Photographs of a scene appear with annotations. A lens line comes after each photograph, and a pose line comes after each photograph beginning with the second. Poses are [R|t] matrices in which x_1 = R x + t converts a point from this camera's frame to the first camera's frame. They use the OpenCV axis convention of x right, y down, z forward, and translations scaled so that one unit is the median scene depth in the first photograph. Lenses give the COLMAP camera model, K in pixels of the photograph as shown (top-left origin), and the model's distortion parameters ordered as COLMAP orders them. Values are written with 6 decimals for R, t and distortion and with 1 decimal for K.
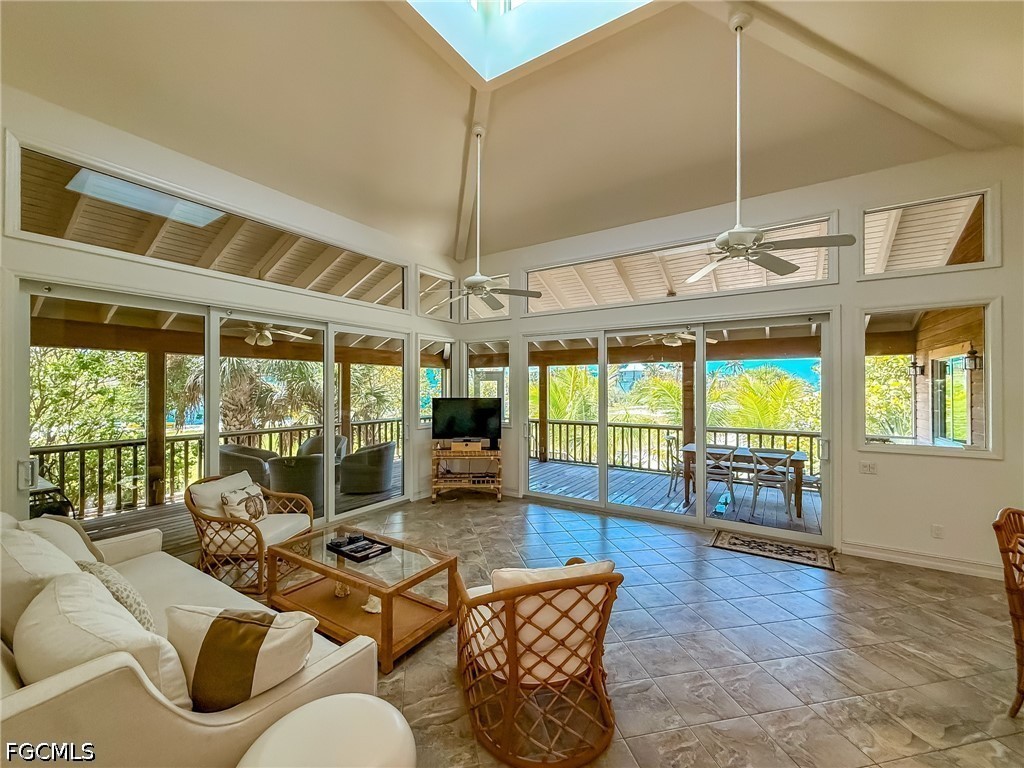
lens RADIAL K [[407.4, 0, 511.4], [0, 407.4, 389.3], [0, 0, 1]] dist [0.002229, 0.000770]
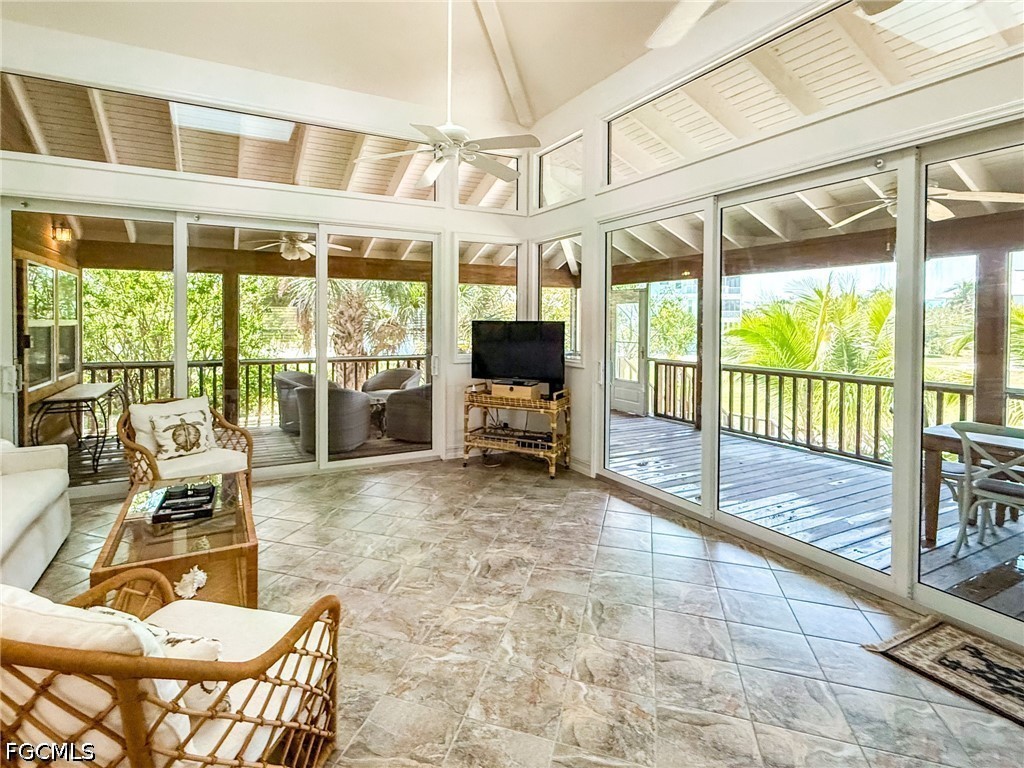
lens RADIAL K [[517.0, 0, 450.5], [0, 517.0, 330.9], [0, 0, 1]] dist [-0.001756, 0.000434]
pose [[0.866068, 0.016231, -0.499662, 0.257103], [-0.008015, 0.999795, 0.018584, 0.024512], [0.499861, -0.012090, 0.866021, 0.210410]]
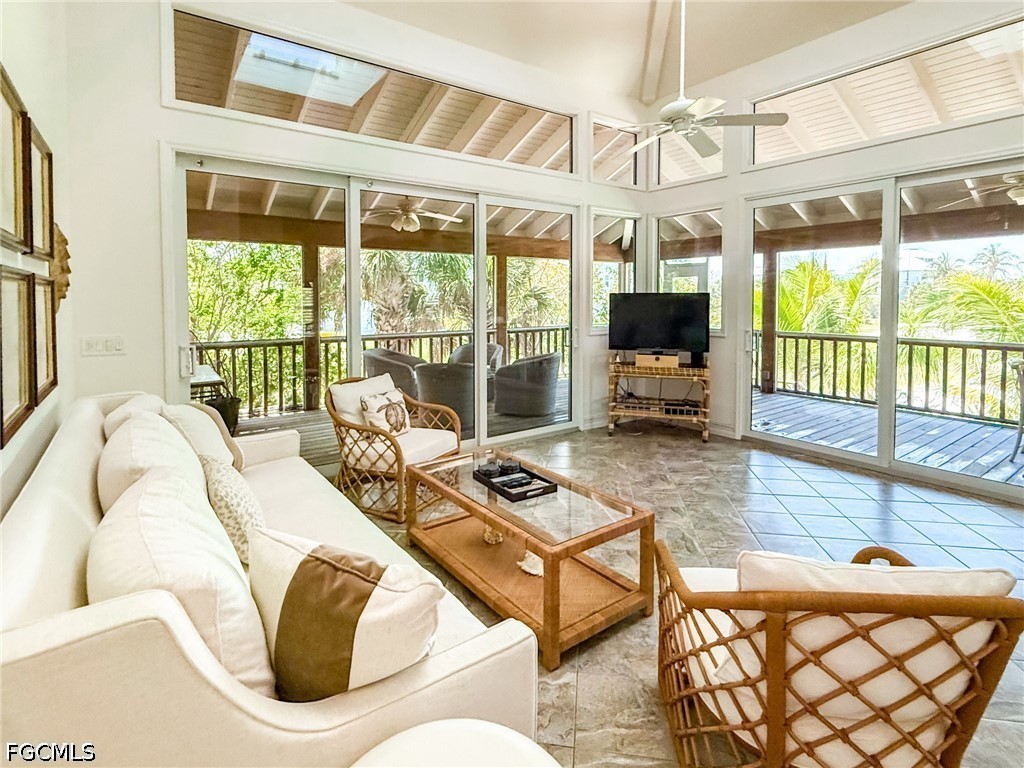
lens RADIAL K [[517.0, 0, 519.4], [0, 517.0, 316.1], [0, 0, 1]] dist [-0.001756, 0.000434]
pose [[0.937728, 0.012805, -0.347135, -0.025142], [-0.000045, 0.999325, 0.036739, 0.031042], [0.347371, -0.034436, 0.937095, 0.077607]]
